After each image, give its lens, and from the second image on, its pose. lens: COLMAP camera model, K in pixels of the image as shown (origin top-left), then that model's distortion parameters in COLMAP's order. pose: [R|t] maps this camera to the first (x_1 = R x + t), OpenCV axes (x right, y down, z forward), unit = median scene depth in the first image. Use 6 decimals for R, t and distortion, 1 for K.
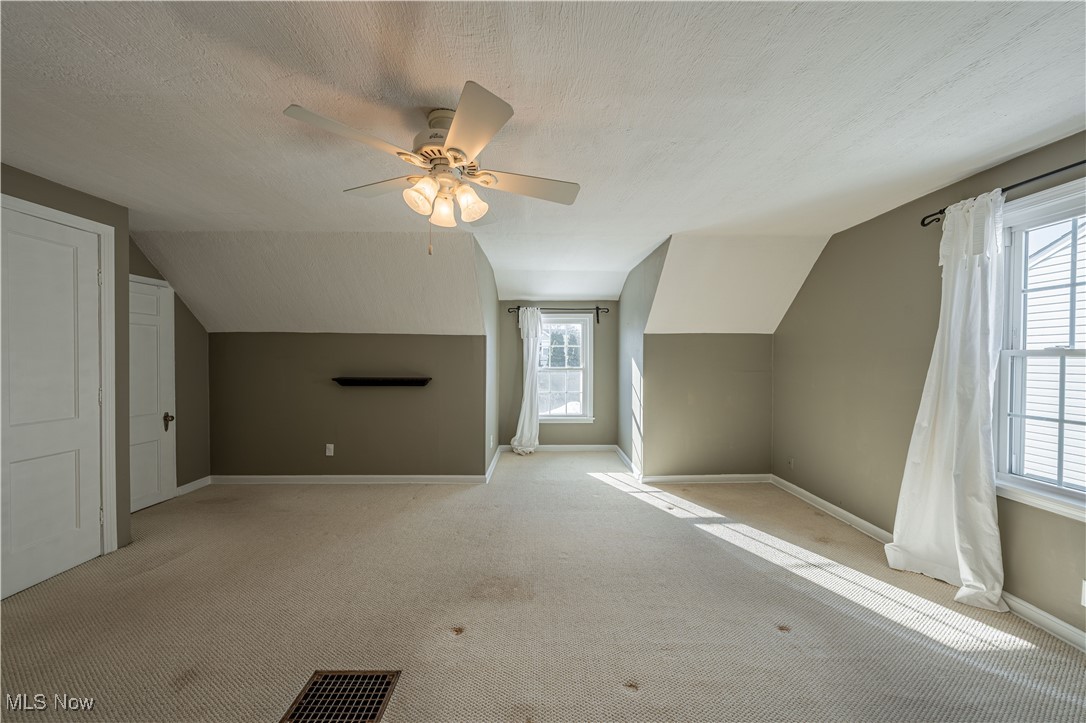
lens RADIAL K [[372.4, 0, 542.9], [0, 372.4, 363.9], [0, 0, 1]] dist [-0.001182, -0.000050]
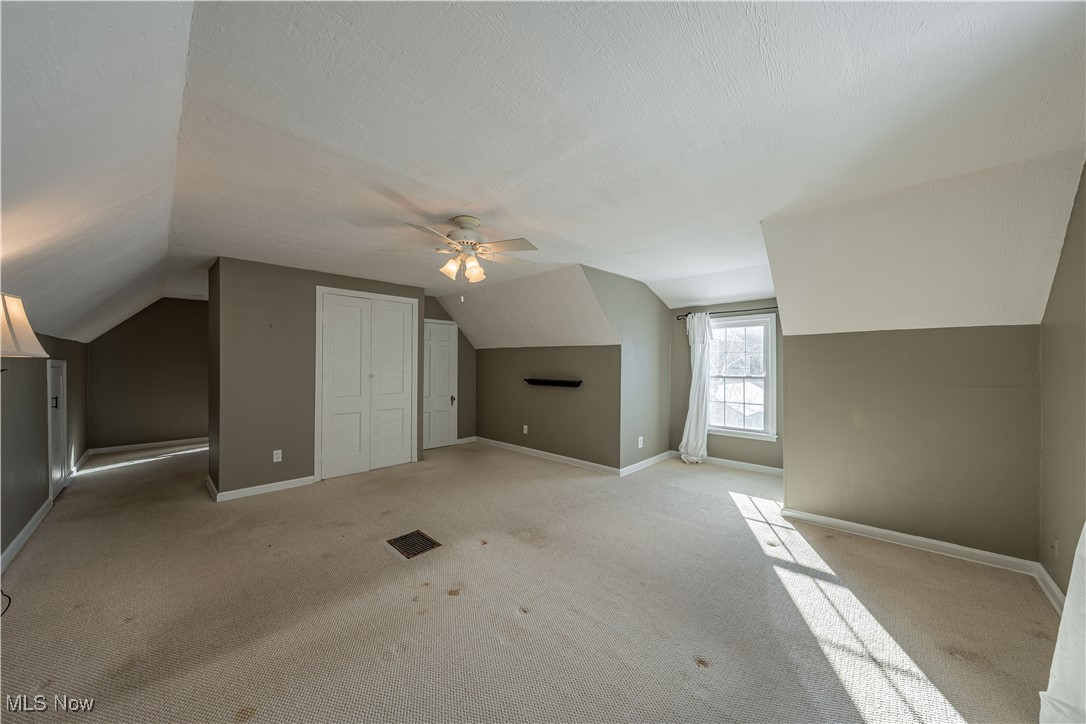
lens RADIAL K [[372.4, 0, 542.9], [0, 372.4, 364.4], [0, 0, 1]] dist [-0.001182, -0.000050]
pose [[0.713652, 0.000151, -0.700500, 0.501083], [-0.012928, 0.999832, -0.012955, 0.000864], [0.700381, 0.018302, 0.713535, 0.032908]]
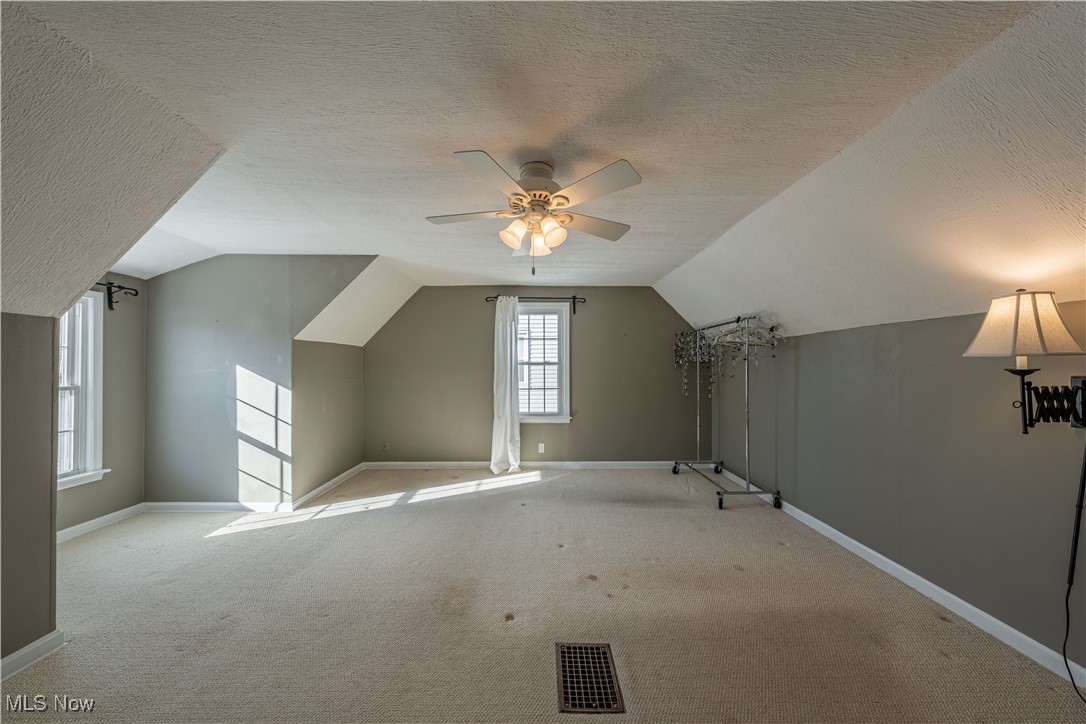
lens RADIAL K [[372.0, 0, 546.2], [0, 372.0, 364.4], [0, 0, 1]] dist [0.001160, 0.000072]
pose [[-0.001171, 0.000961, 0.999999, -0.650522], [0.017586, 0.999845, -0.000941, -0.010440], [-0.999845, 0.017585, -0.001188, 0.434644]]
